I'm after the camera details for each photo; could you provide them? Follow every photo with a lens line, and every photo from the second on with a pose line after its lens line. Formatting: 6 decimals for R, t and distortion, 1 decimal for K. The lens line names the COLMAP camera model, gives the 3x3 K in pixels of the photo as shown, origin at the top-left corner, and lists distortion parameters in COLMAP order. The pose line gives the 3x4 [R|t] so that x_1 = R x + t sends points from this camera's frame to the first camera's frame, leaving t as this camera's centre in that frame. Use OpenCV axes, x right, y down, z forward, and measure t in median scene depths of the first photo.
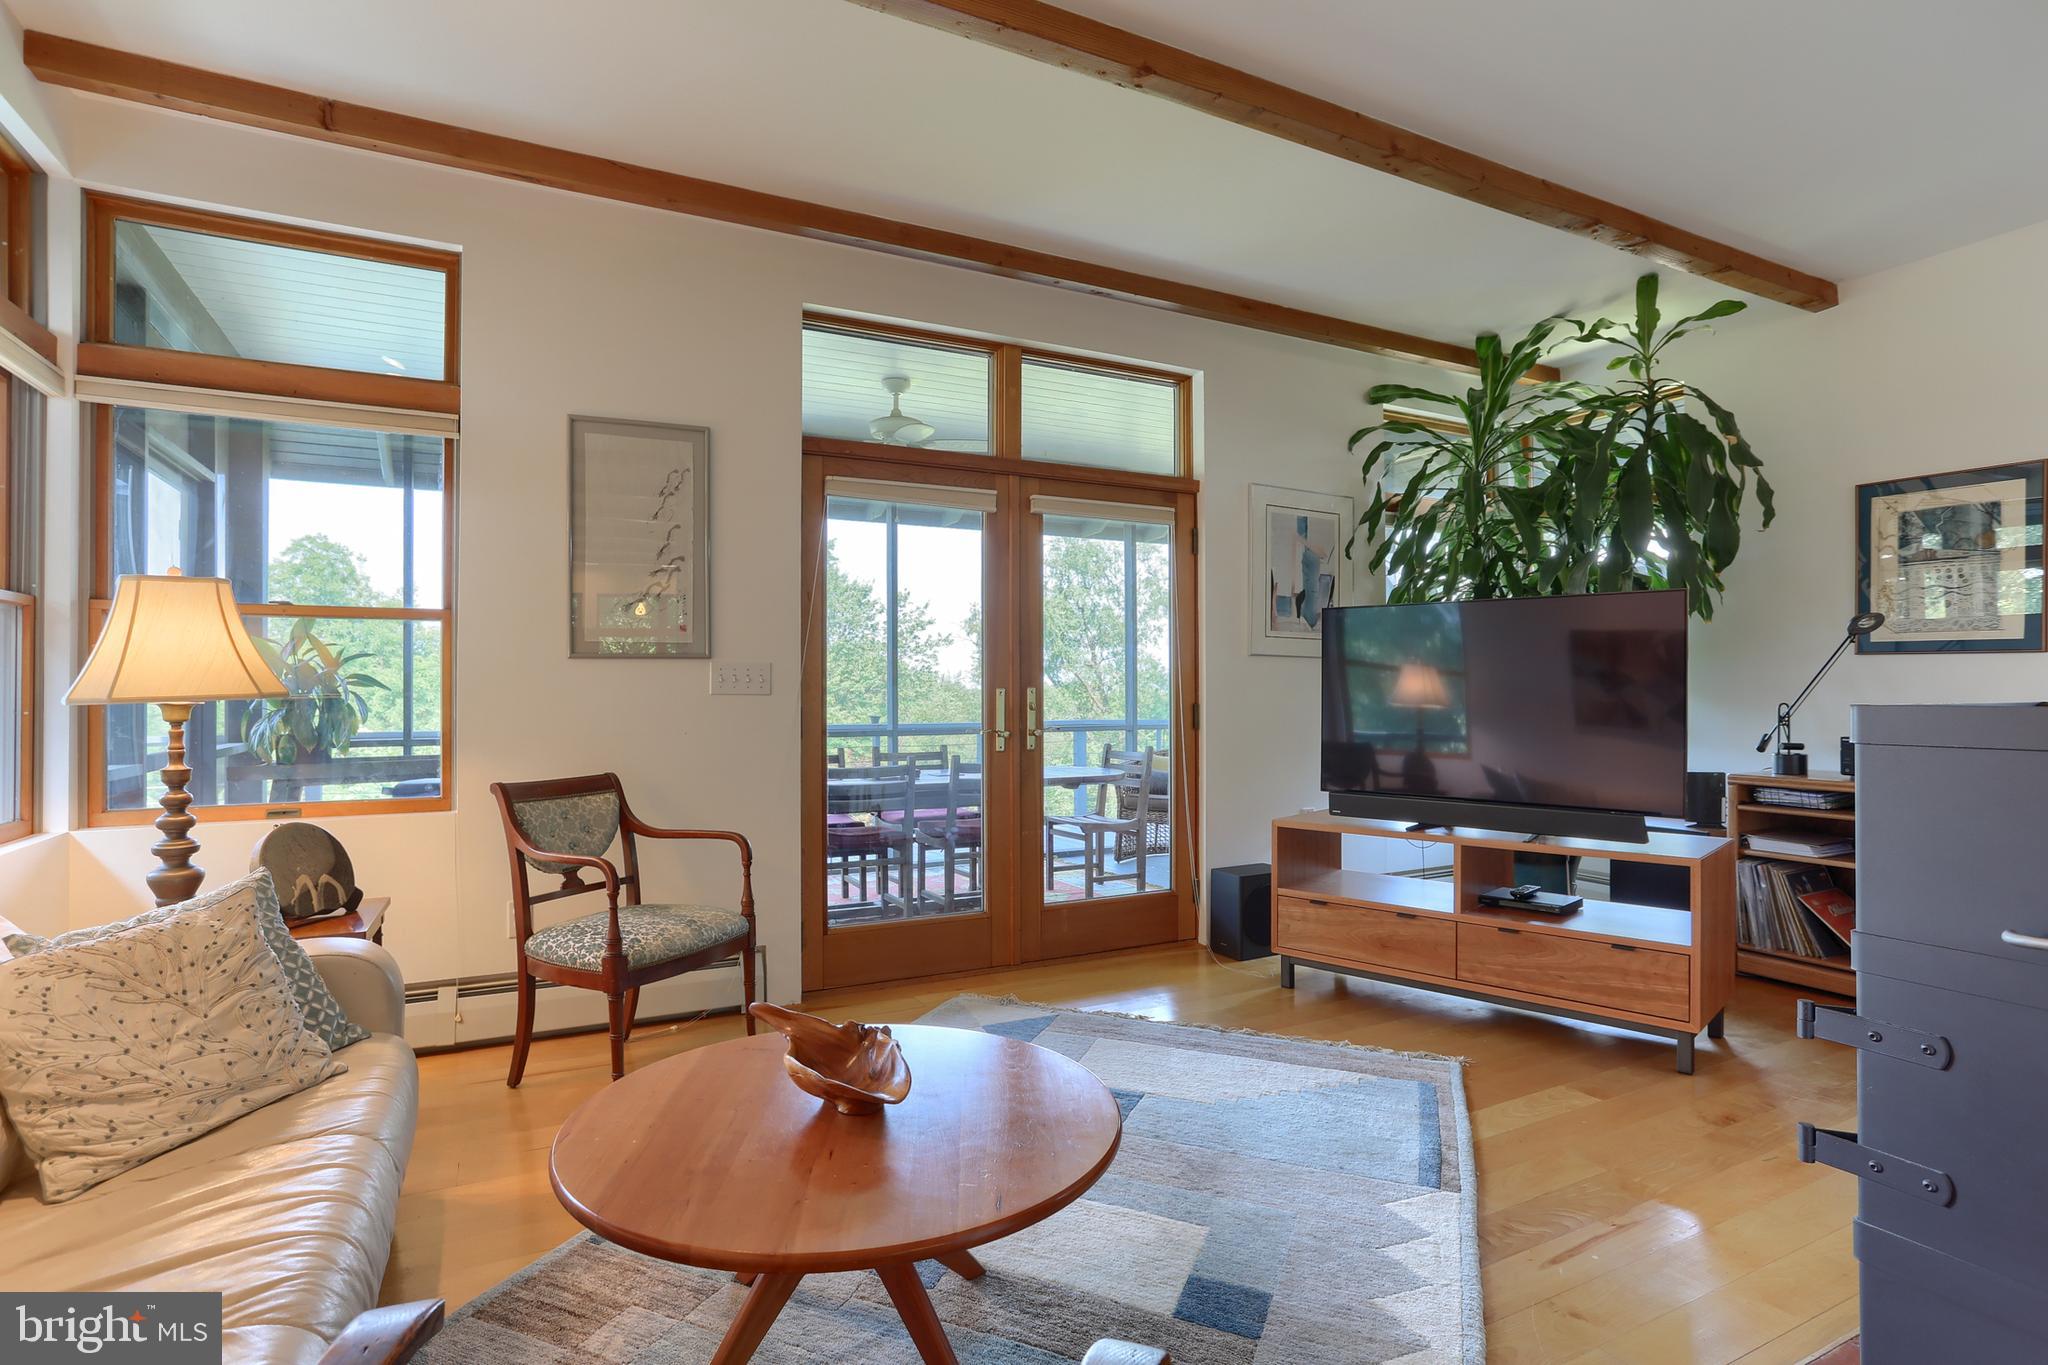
lens RADIAL K [[1020.7, 0, 1017.7], [0, 1020.7, 685.5], [0, 0, 1]] dist [-0.057524, 0.034569]
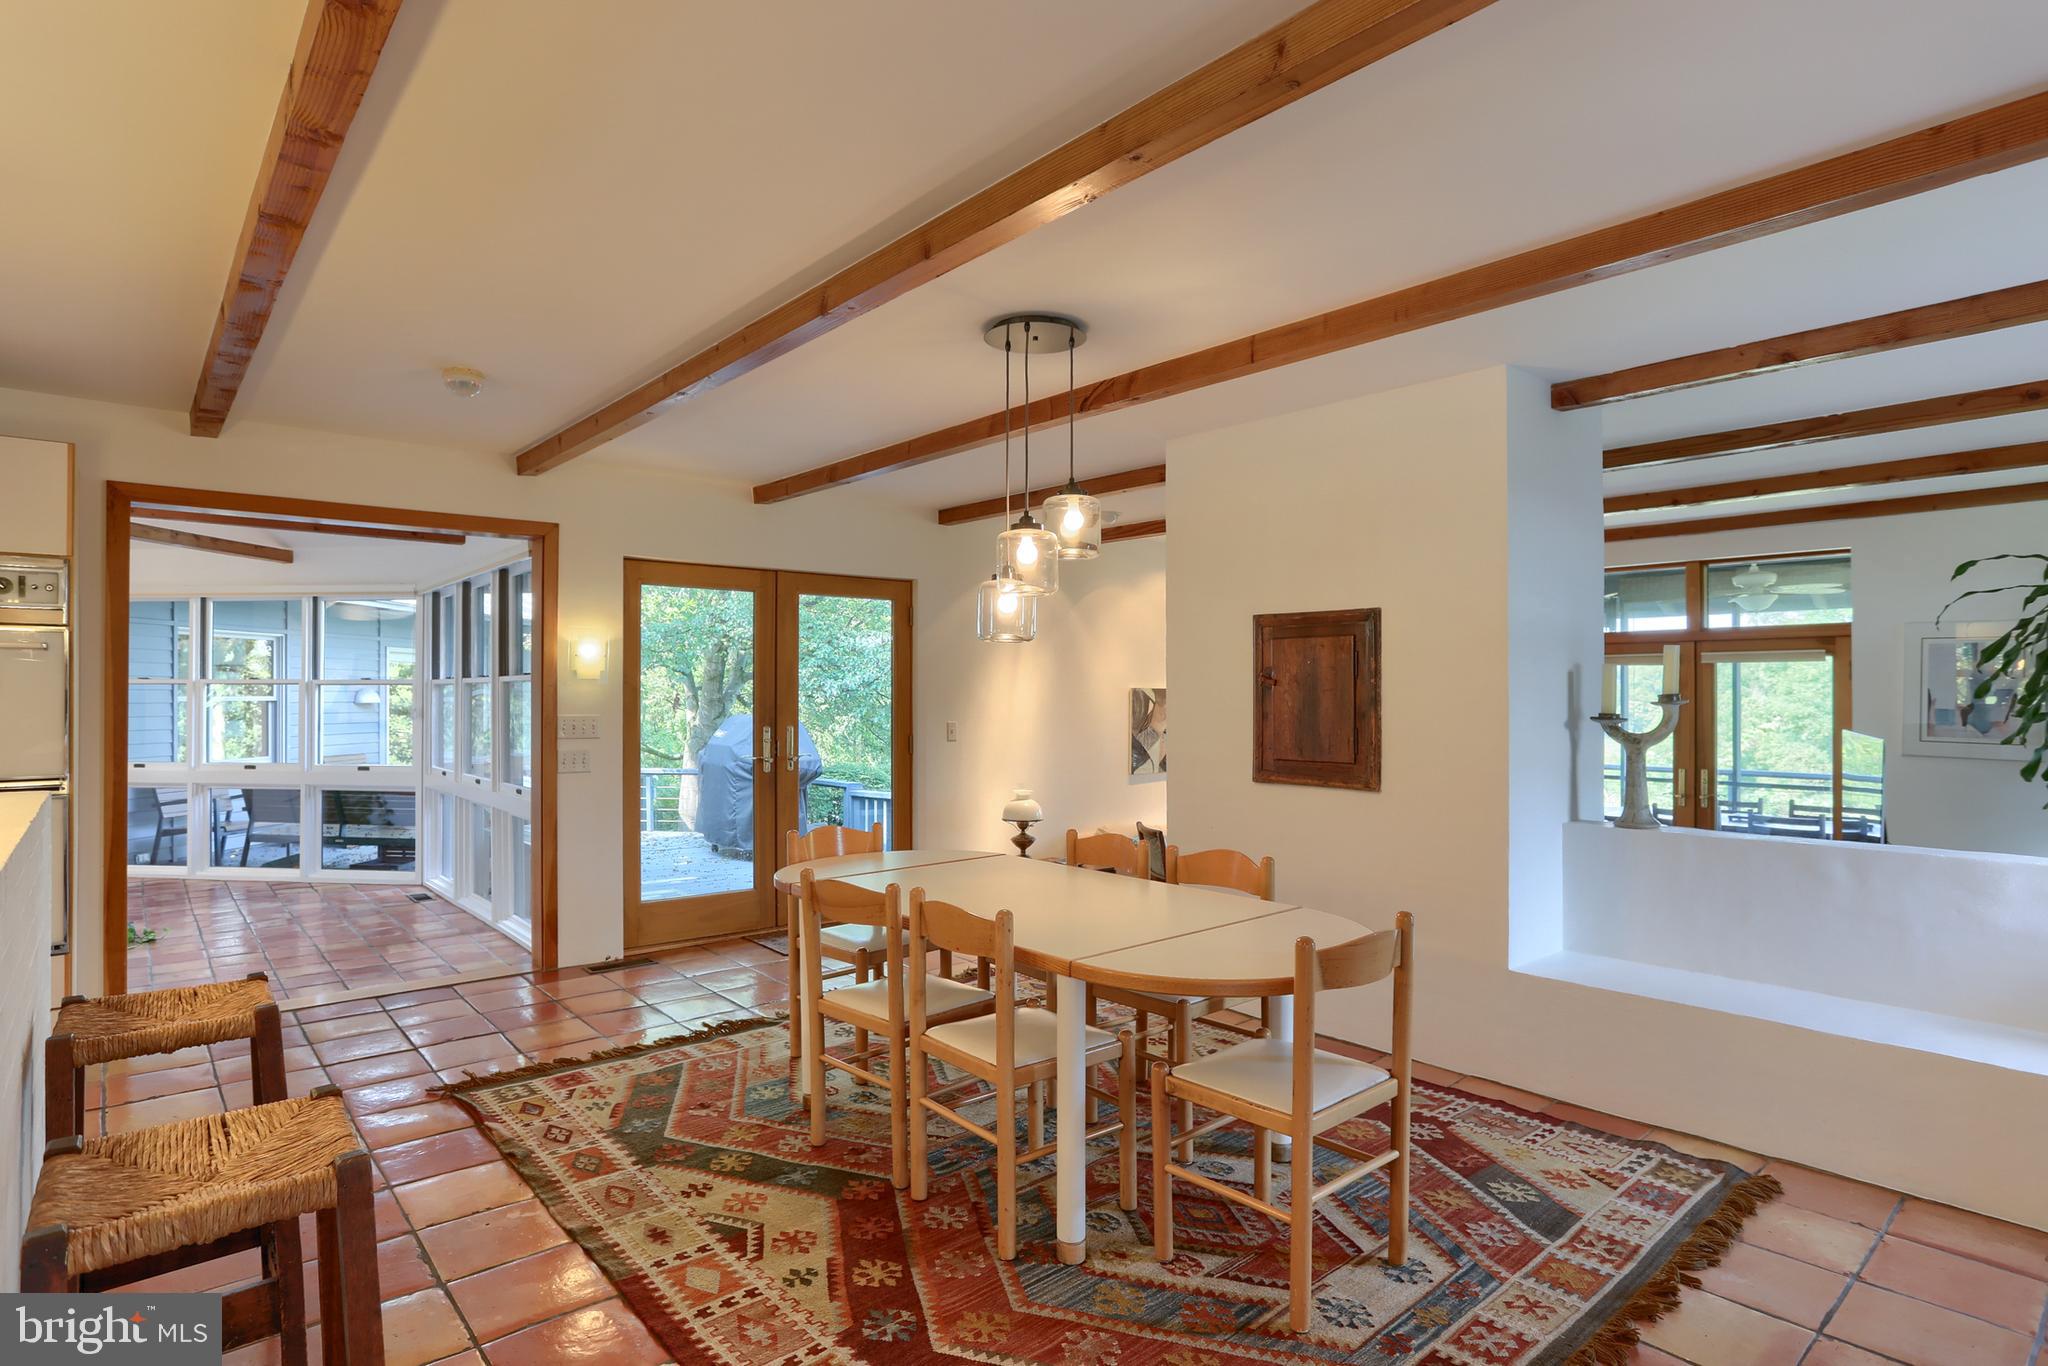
lens RADIAL K [[1075.4, 0, 1024.0], [0, 1075.4, 683.0], [0, 0, 1]] dist [-0.041143, 0.000523]
pose [[0.237374, -0.004713, -0.971407, 1.807133], [0.006333, 0.999974, -0.003304, -0.177079], [0.971398, -0.005368, 0.237398, -0.602270]]
